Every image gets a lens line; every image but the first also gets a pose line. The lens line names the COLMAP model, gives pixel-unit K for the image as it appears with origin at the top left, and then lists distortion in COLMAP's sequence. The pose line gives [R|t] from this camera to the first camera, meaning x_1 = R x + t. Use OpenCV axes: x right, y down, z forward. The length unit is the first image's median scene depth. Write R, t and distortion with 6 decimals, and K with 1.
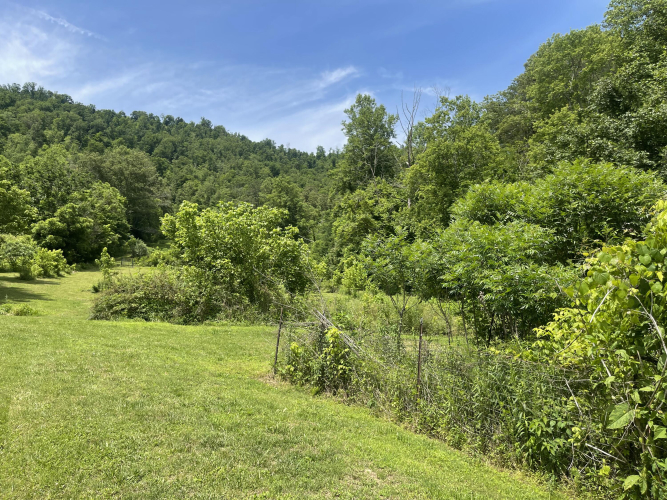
lens RADIAL K [[501.8, 0, 329.8], [0, 501.8, 250.2], [0, 0, 1]] dist [0.025348, -0.055882]
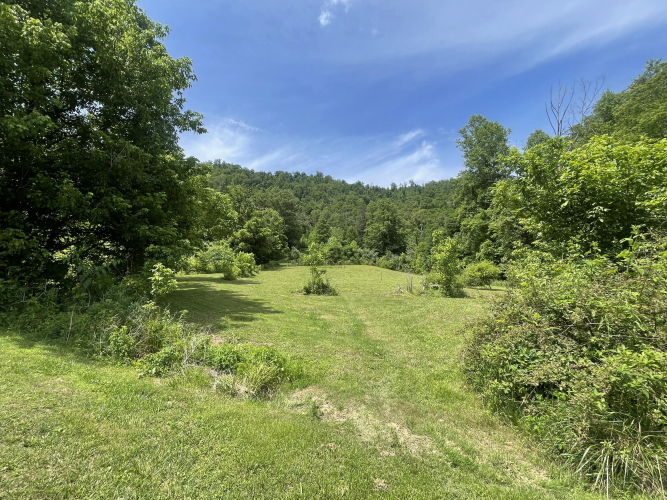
lens RADIAL K [[319.5, 0, 324.8], [0, 319.5, 247.0], [0, 0, 1]] dist [-0.000216, -0.000038]
pose [[0.974788, -0.044633, -0.218623, -0.035418], [0.039741, 0.998853, -0.026724, 0.002110], [0.219564, 0.017362, 0.975443, 0.052655]]
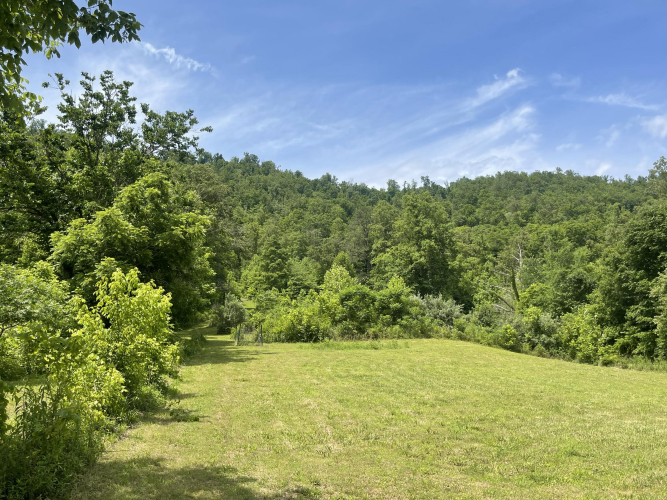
lens RADIAL K [[606.8, 0, 331.6], [0, 606.8, 252.0], [0, 0, 1]] dist [0.012641, -0.009105]
pose [[0.994745, -0.056618, -0.085308, -0.074498], [0.047388, 0.993175, -0.106576, 0.003079], [0.090760, 0.101973, 0.990638, 0.122959]]
